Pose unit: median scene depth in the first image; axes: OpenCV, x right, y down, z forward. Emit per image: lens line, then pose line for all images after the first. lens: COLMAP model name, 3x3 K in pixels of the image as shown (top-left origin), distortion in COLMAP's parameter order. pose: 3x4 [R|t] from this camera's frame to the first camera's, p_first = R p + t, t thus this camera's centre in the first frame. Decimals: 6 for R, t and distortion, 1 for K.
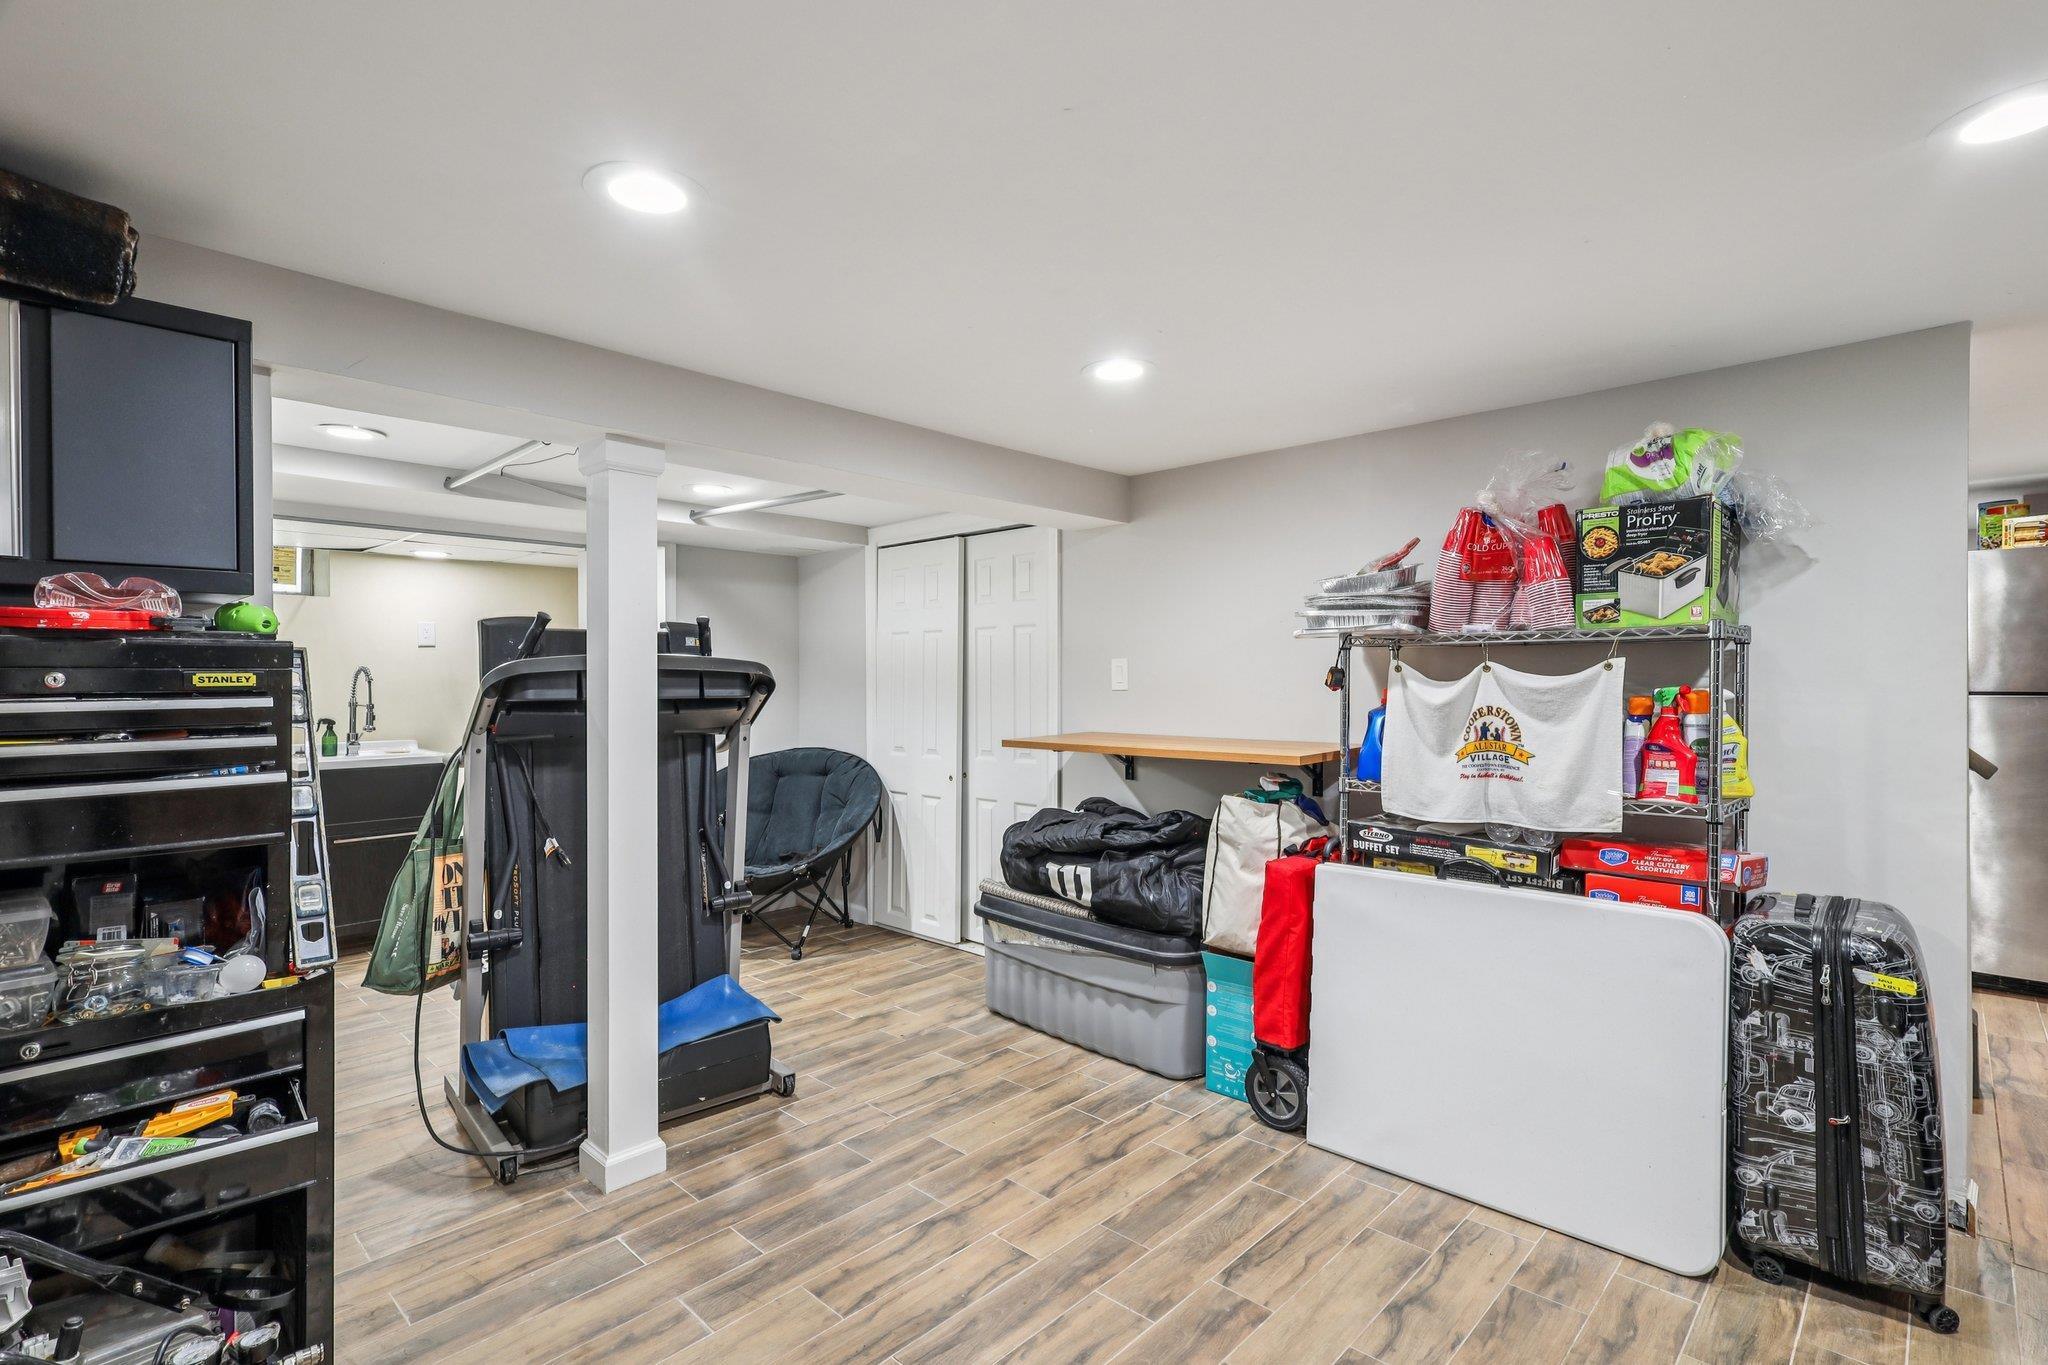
lens RADIAL K [[975.0, 0, 1021.6], [0, 975.0, 696.5], [0, 0, 1]] dist [-0.000986, 0.000048]
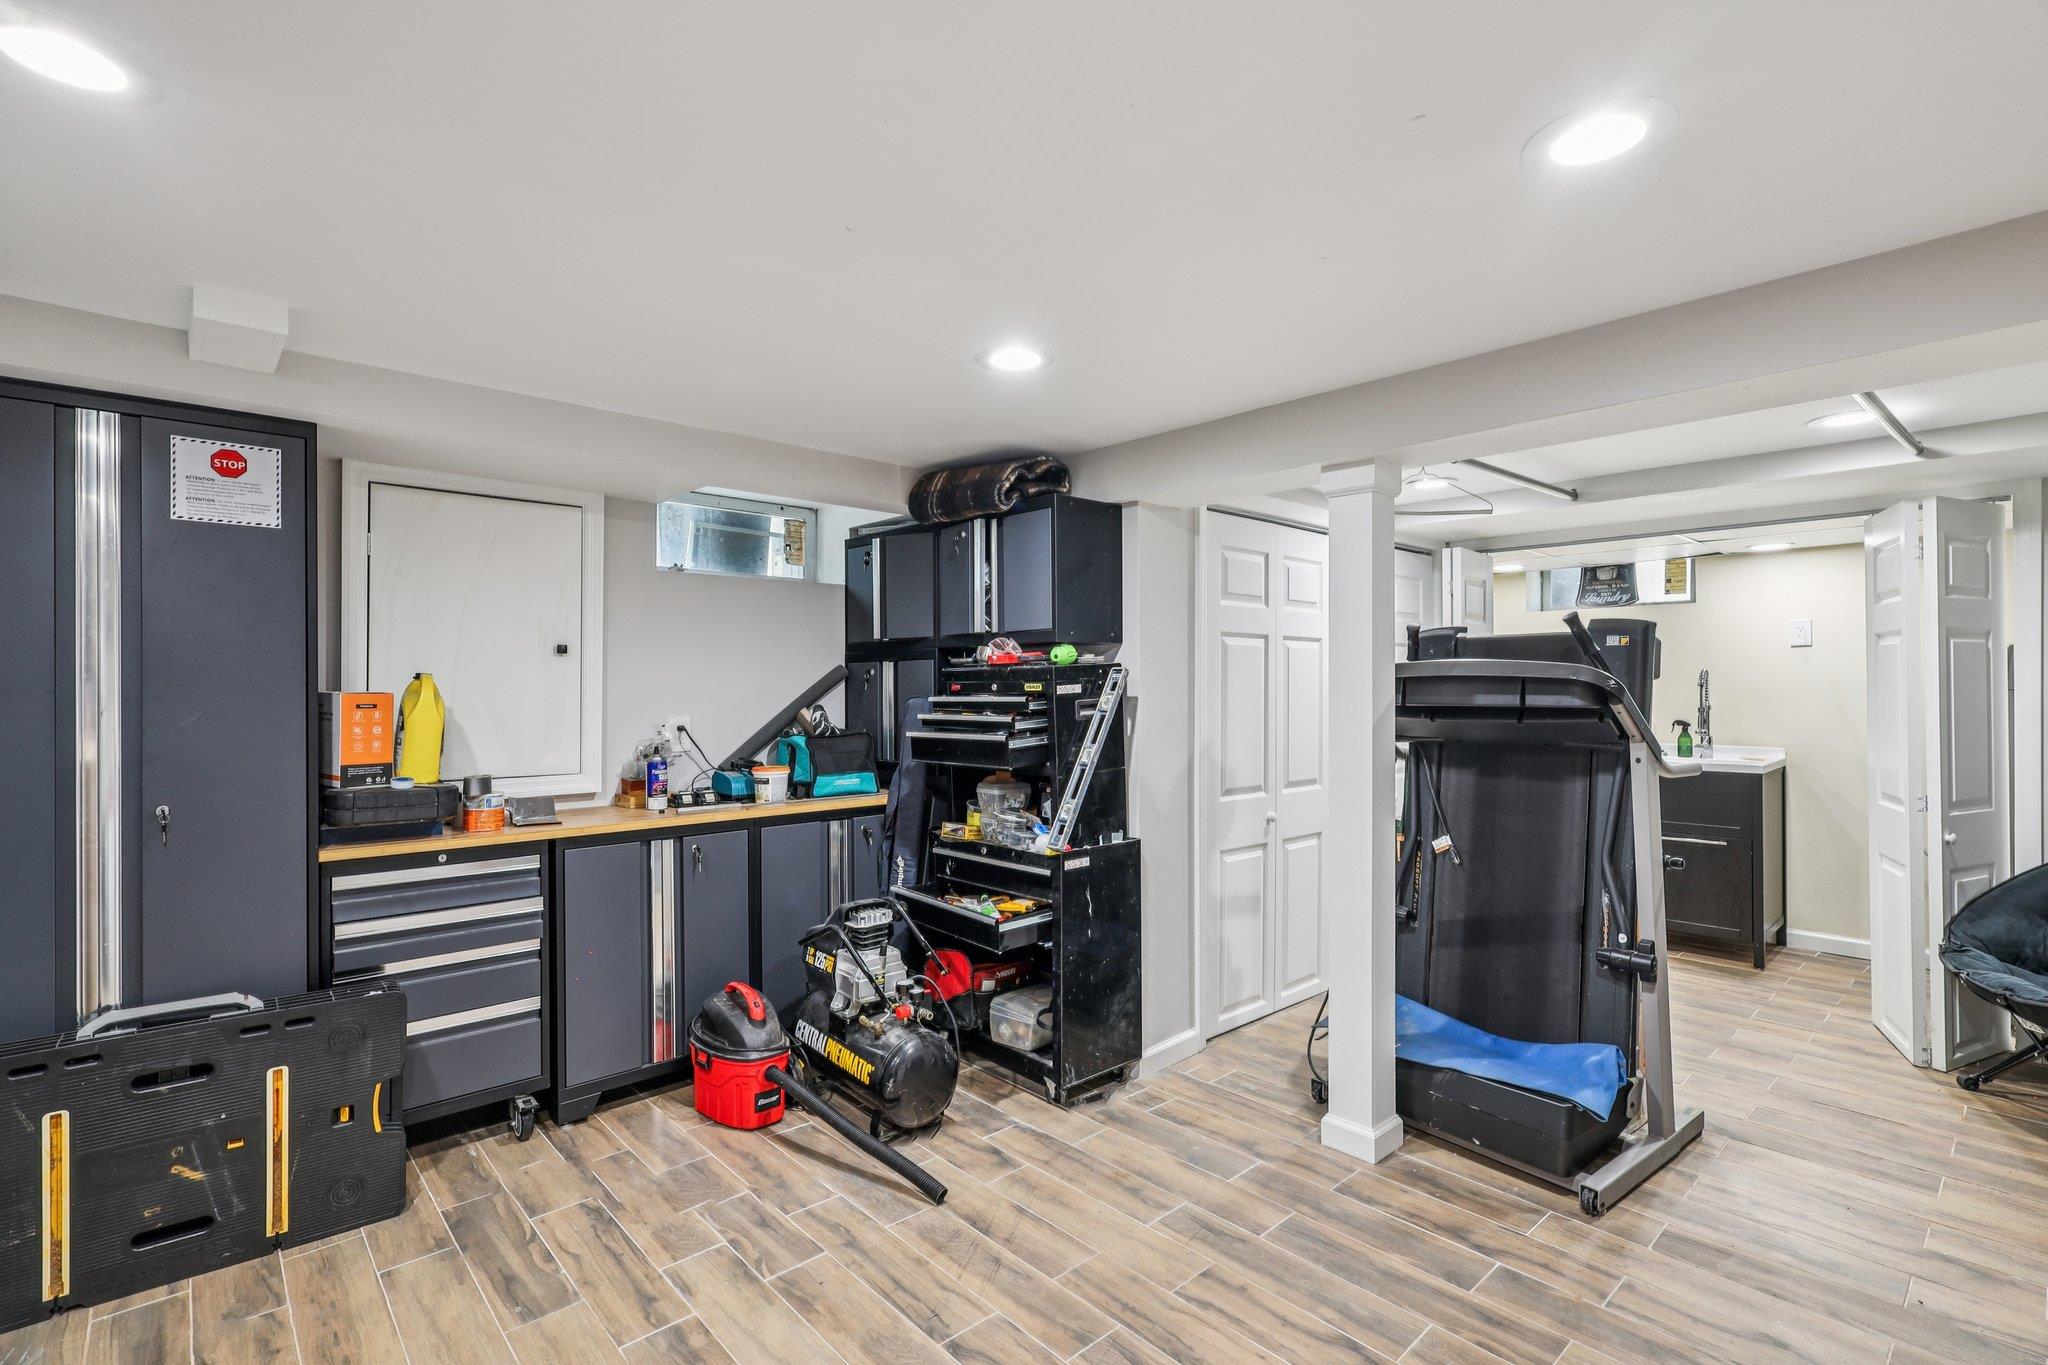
lens RADIAL K [[942.9, 0, 1016.0], [0, 942.9, 685.3], [0, 0, 1]] dist [-0.003414, -0.000471]
pose [[-0.082692, 0.001529, -0.996574, 0.642384], [-0.013106, 0.999911, 0.002621, -0.015657], [0.996489, 0.013278, -0.082664, 0.687859]]
